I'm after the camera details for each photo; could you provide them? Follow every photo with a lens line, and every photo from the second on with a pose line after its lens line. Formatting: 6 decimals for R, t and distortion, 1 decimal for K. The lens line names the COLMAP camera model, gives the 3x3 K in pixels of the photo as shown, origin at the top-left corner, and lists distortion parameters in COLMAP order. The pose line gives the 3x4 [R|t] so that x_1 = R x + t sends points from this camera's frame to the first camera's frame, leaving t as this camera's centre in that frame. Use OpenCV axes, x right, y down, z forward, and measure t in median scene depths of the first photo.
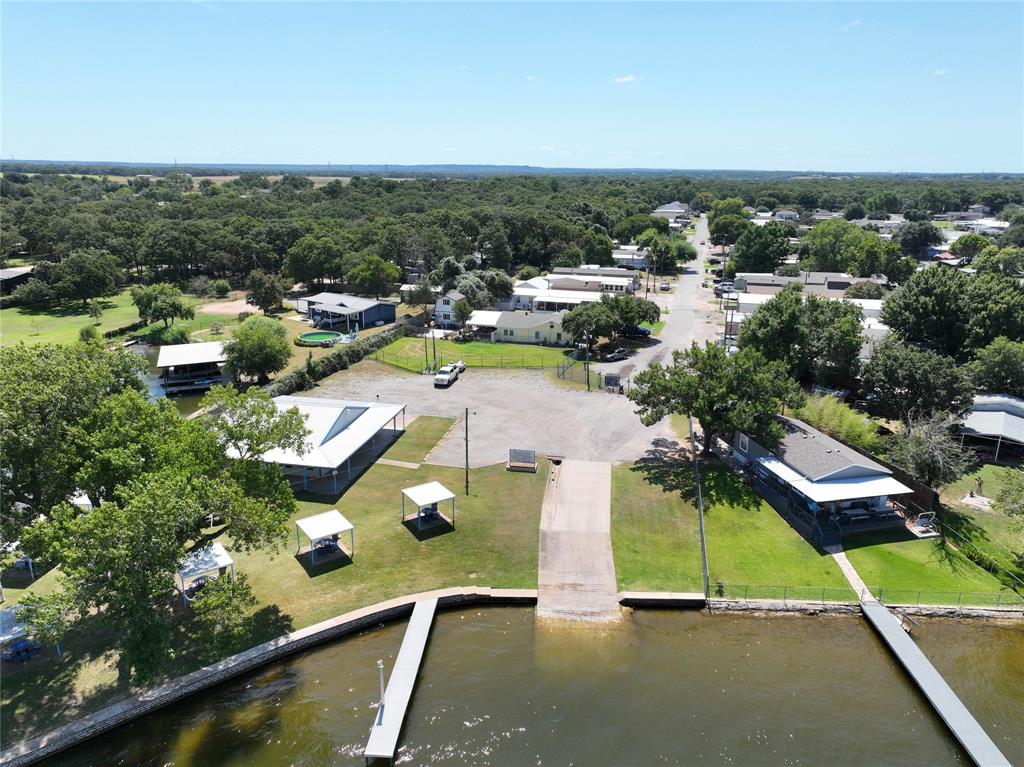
lens RADIAL K [[714.0, 0, 512.0], [0, 714.0, 383.5], [0, 0, 1]] dist [0.005734, 0.006749]
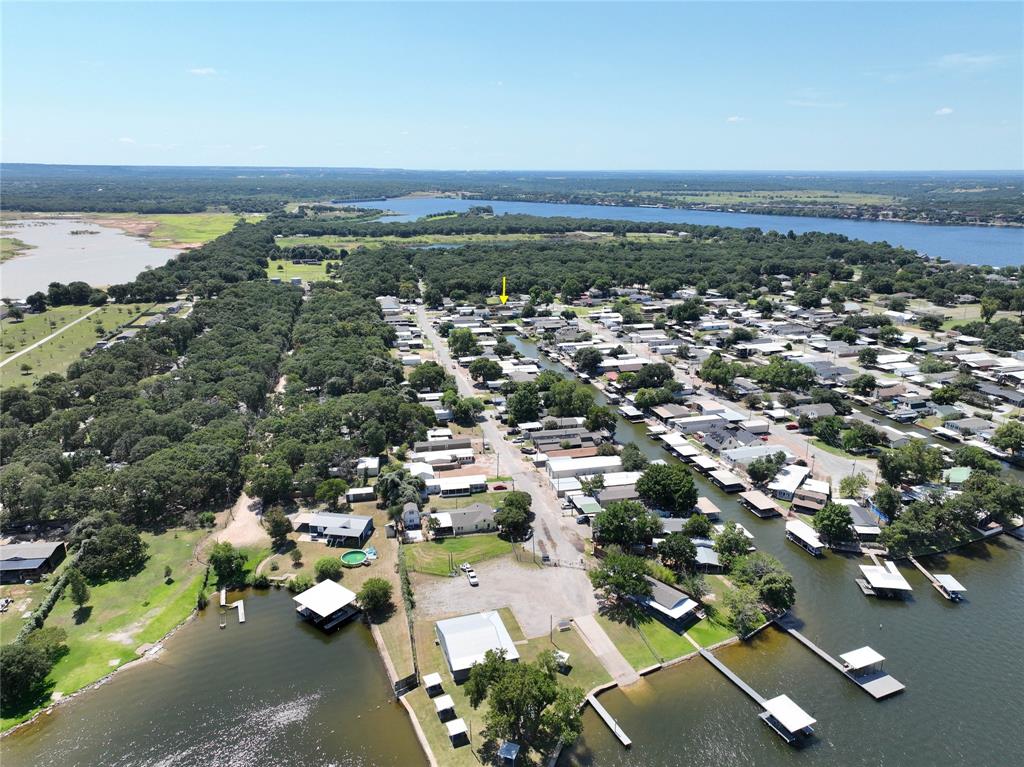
lens RADIAL K [[714.0, 0, 512.0], [0, 714.0, 383.5], [0, 0, 1]] dist [0.005734, 0.006749]
pose [[0.872602, -0.138538, 0.468372, -0.554690], [0.137505, 0.989825, 0.036596, -0.390853], [-0.468676, 0.032470, 0.882773, -0.519008]]
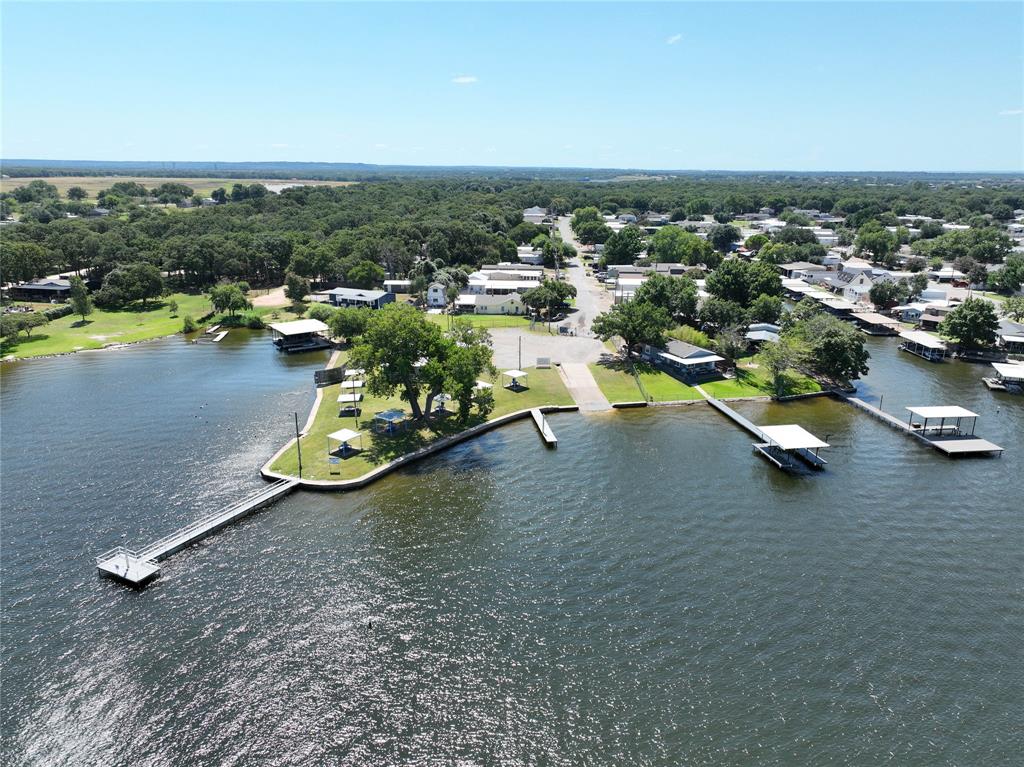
lens RADIAL K [[714.0, 0, 512.0], [0, 714.0, 383.5], [0, 0, 1]] dist [0.005734, 0.006749]
pose [[0.975470, -0.063431, 0.210796, -0.232487], [0.062649, 0.997982, 0.010392, 0.065520], [-0.211030, 0.003069, 0.977475, -0.429315]]
